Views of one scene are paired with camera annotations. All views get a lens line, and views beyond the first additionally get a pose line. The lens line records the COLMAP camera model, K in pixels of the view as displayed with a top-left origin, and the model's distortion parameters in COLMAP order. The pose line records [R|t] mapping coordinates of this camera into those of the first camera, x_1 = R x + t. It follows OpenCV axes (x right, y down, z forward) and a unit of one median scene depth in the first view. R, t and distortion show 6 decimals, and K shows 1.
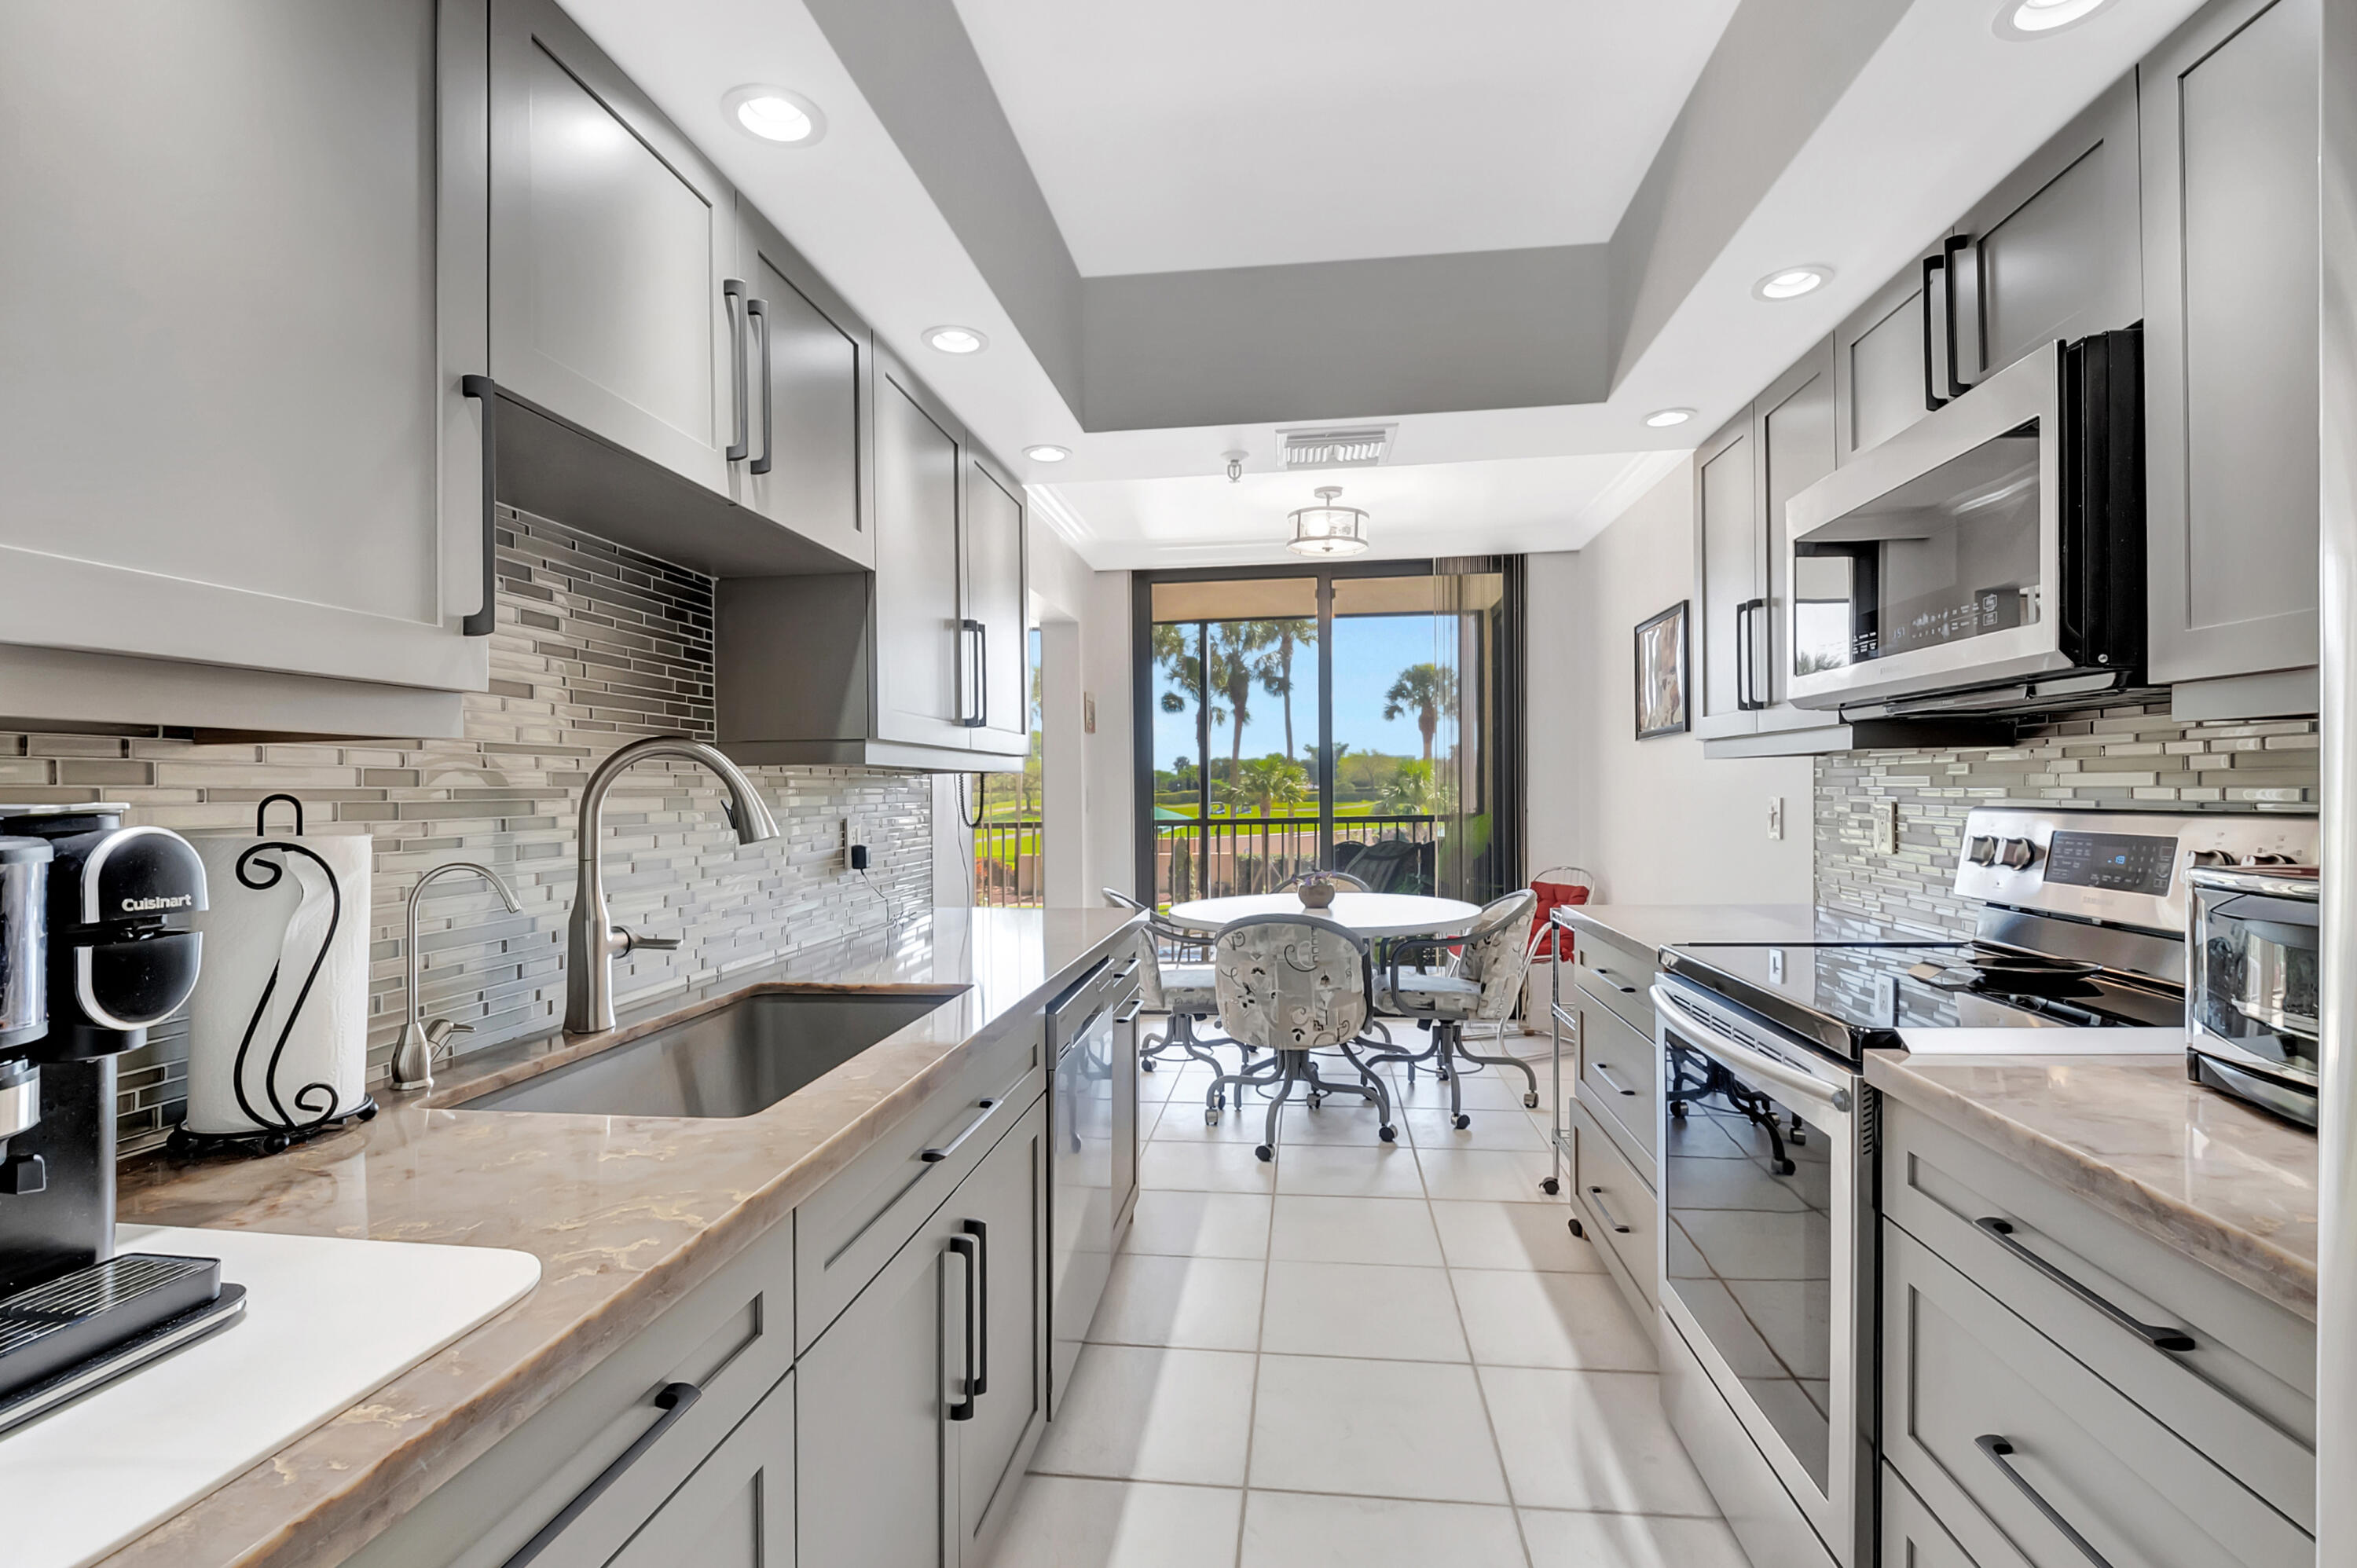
lens RADIAL K [[1039.7, 0, 1184.4], [0, 1039.7, 803.1], [0, 0, 1]] dist [-0.000112, 0.000156]
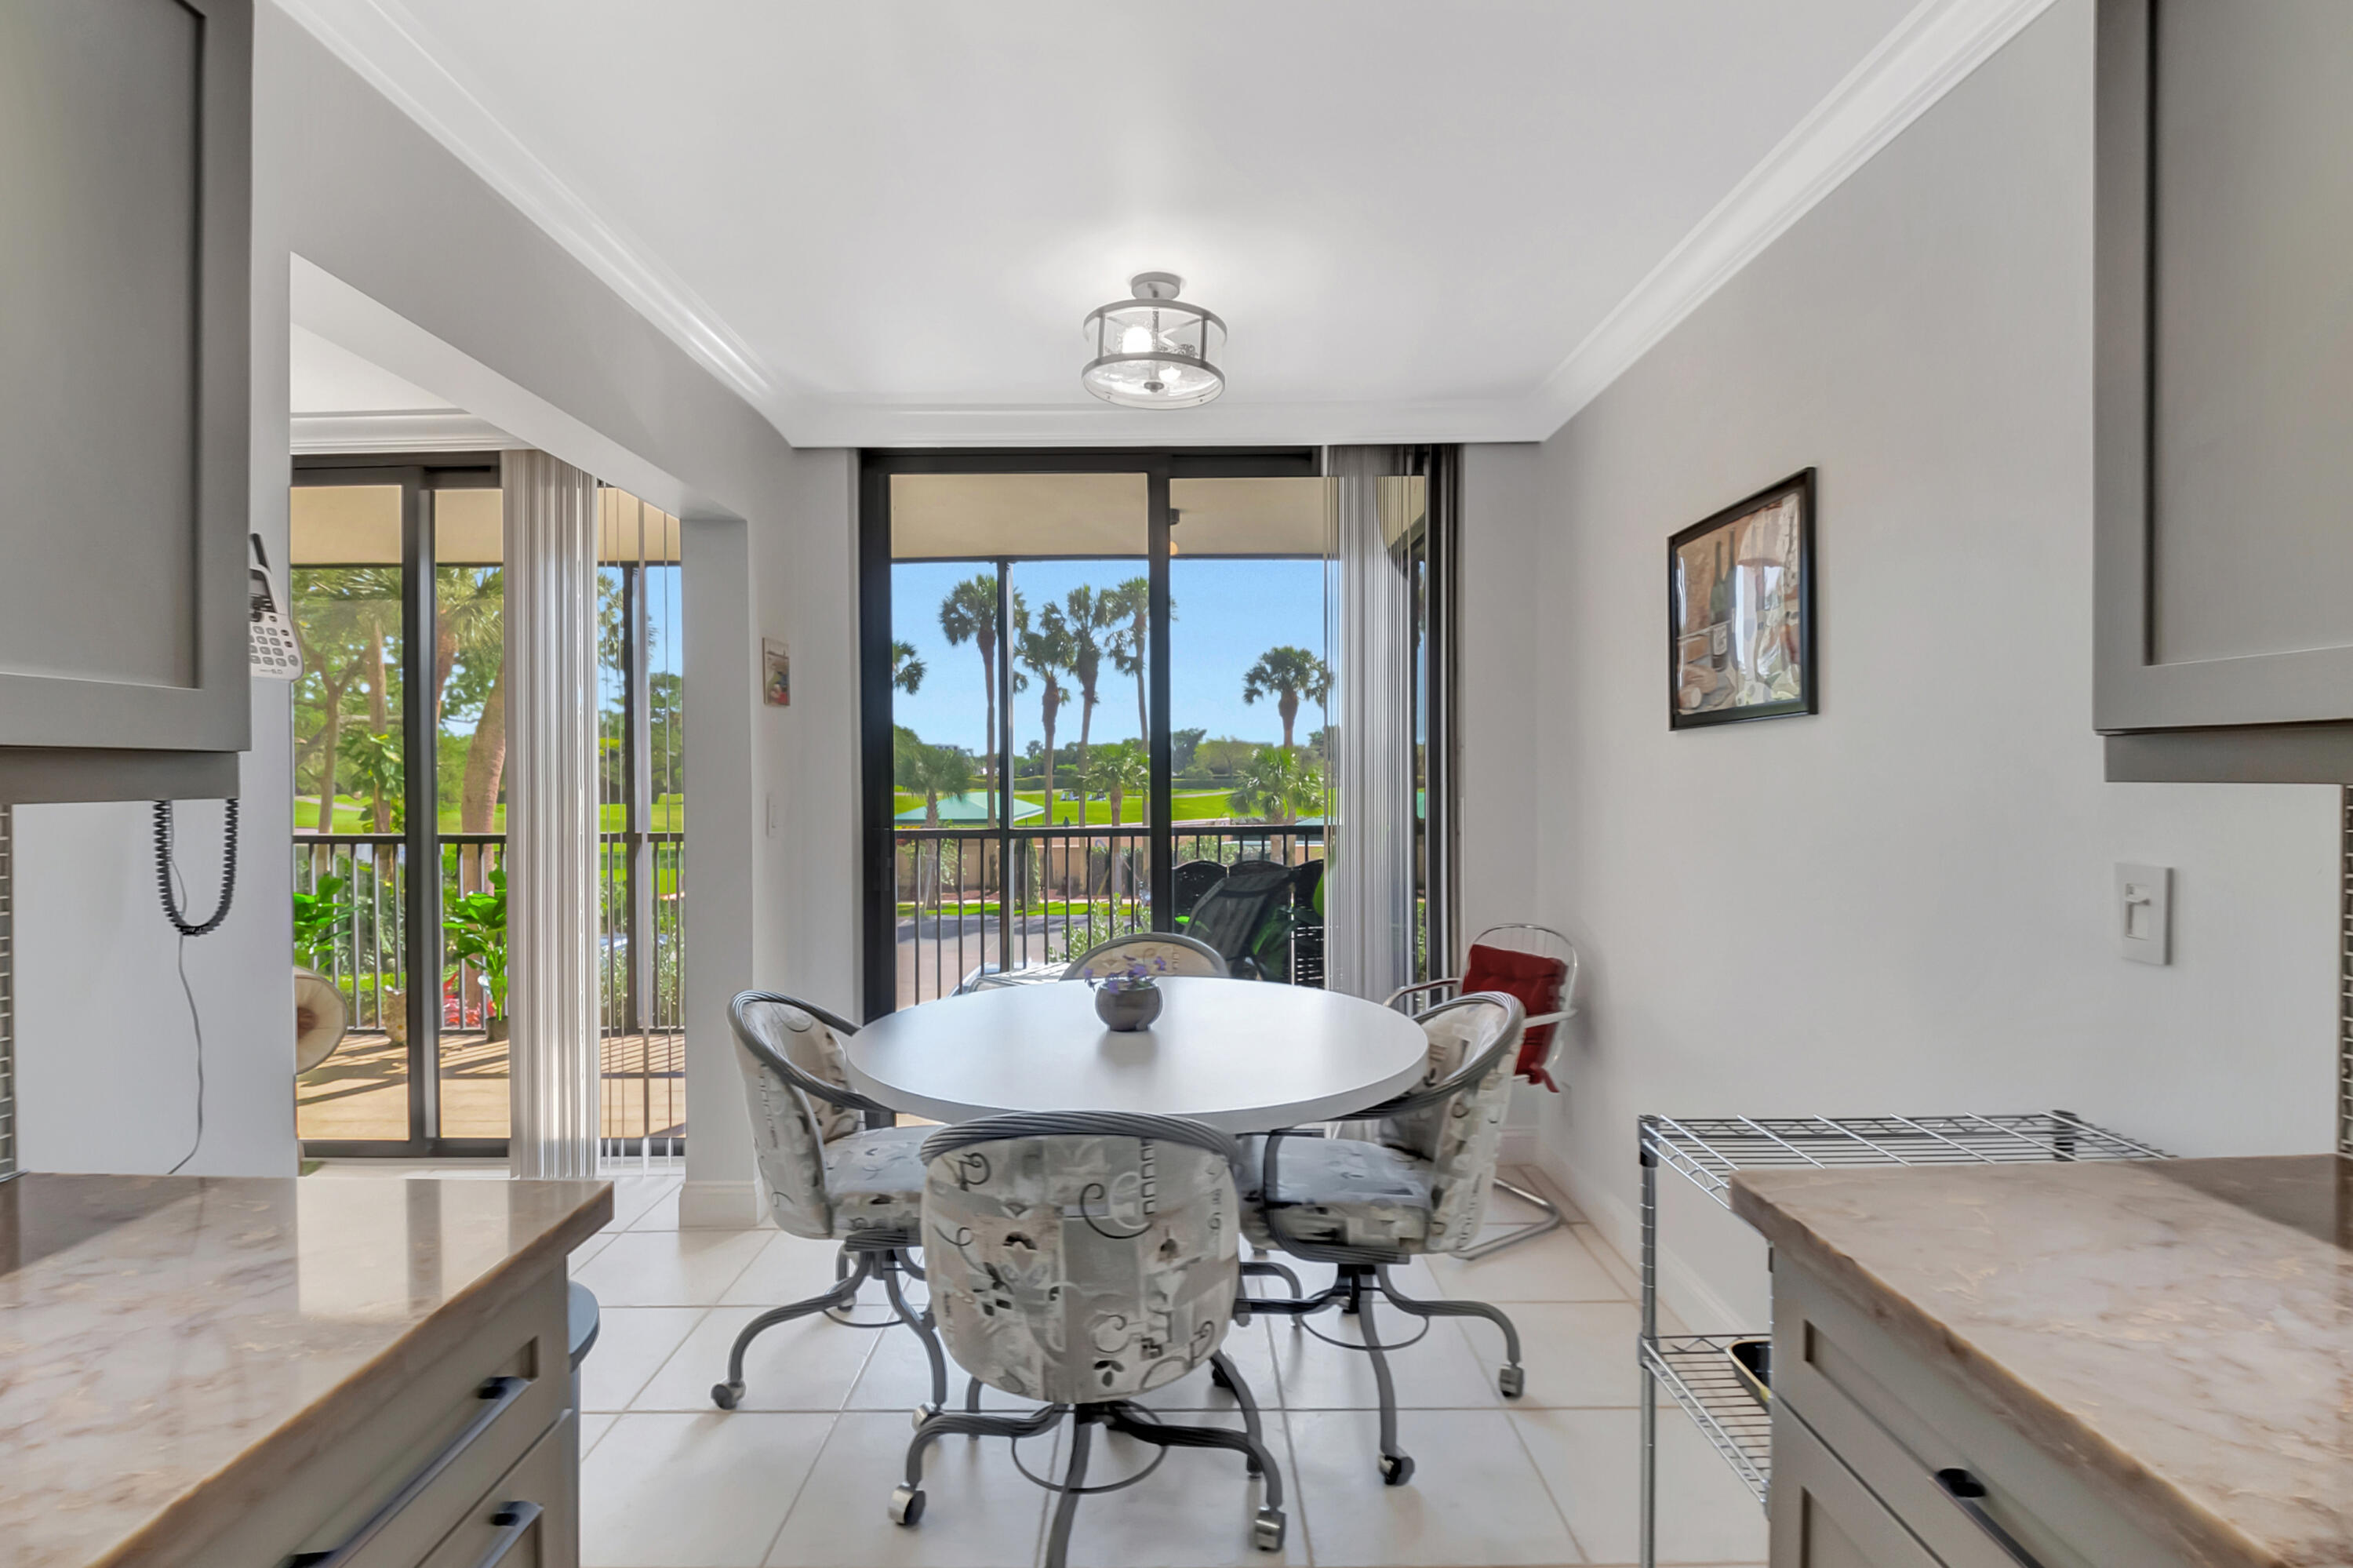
lens RADIAL K [[1038.0, 0, 1182.4], [0, 1038.0, 803.0], [0, 0, 1]] dist [-0.000112, 0.000156]
pose [[0.991154, 0.001923, 0.132705, 0.059016], [-0.003954, 0.999879, 0.015039, -0.018800], [-0.132660, -0.015430, 0.991041, 0.325555]]
